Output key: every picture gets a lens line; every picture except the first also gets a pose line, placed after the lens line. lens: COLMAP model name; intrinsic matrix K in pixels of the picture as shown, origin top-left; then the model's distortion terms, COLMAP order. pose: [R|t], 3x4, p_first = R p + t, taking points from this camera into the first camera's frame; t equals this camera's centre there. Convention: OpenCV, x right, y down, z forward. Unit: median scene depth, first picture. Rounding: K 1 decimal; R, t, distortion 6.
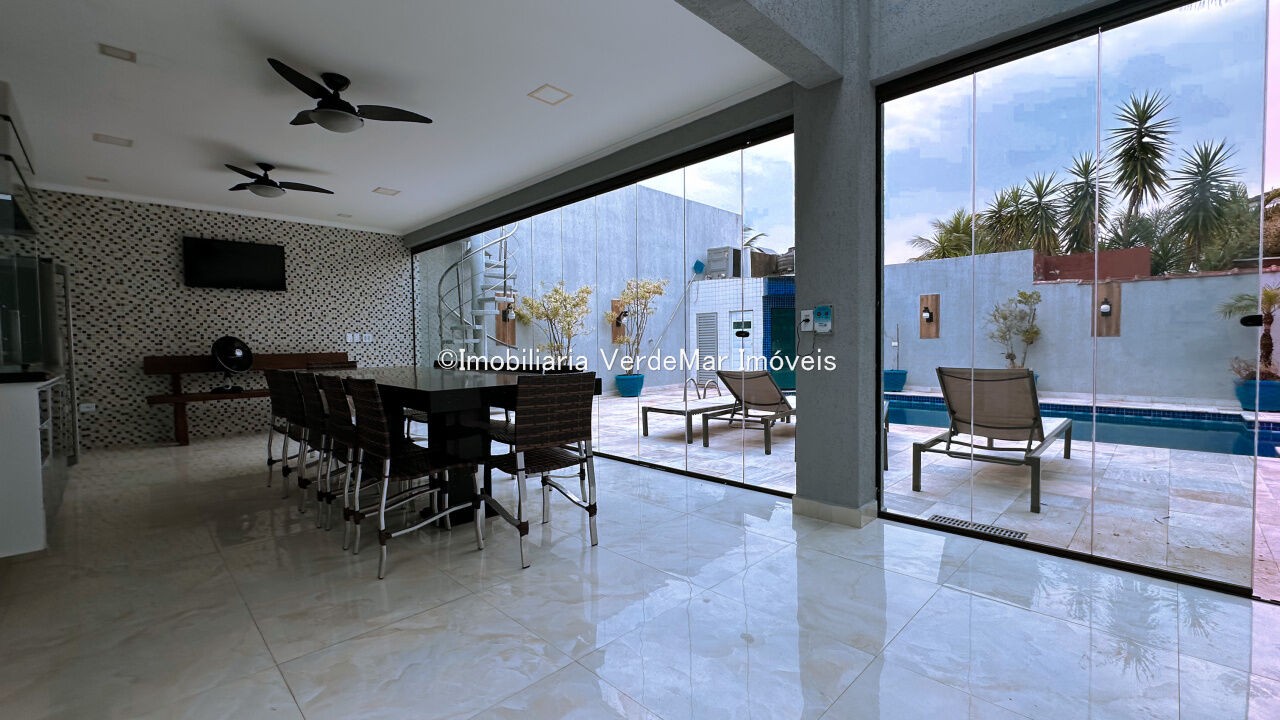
lens RADIAL K [[535.2, 0, 640.3], [0, 535.2, 358.0], [0, 0, 1]] dist [-0.002099, 0.000385]
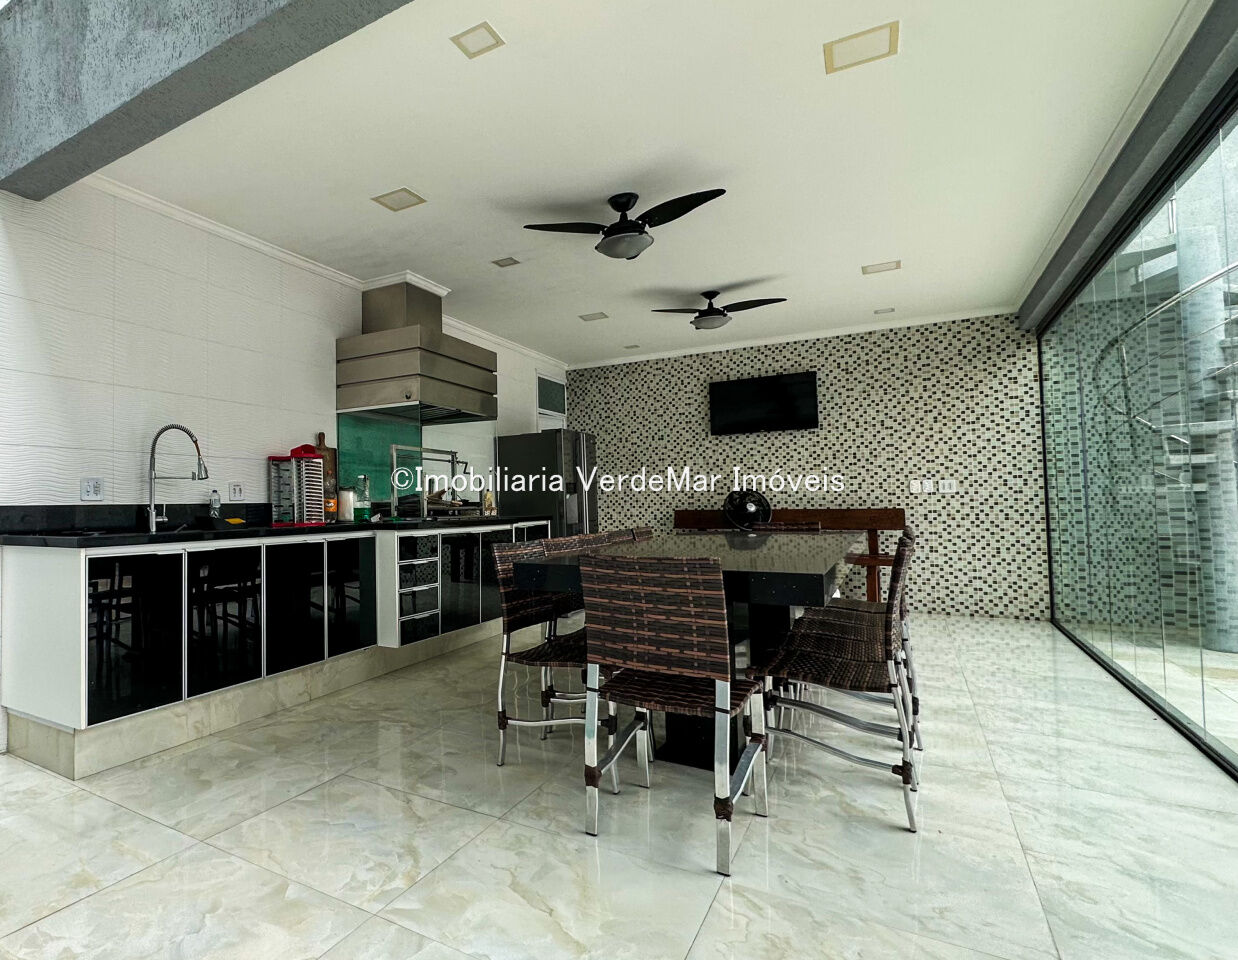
lens RADIAL K [[896.8, 0, 618.8], [0, 896.8, 460.9], [0, 0, 1]] dist [-0.004215, -0.001238]
pose [[0.141960, -0.030444, -0.989404, 0.654262], [-0.014868, 0.999349, -0.032883, -0.034674], [0.989761, 0.019379, 0.141415, 0.599969]]
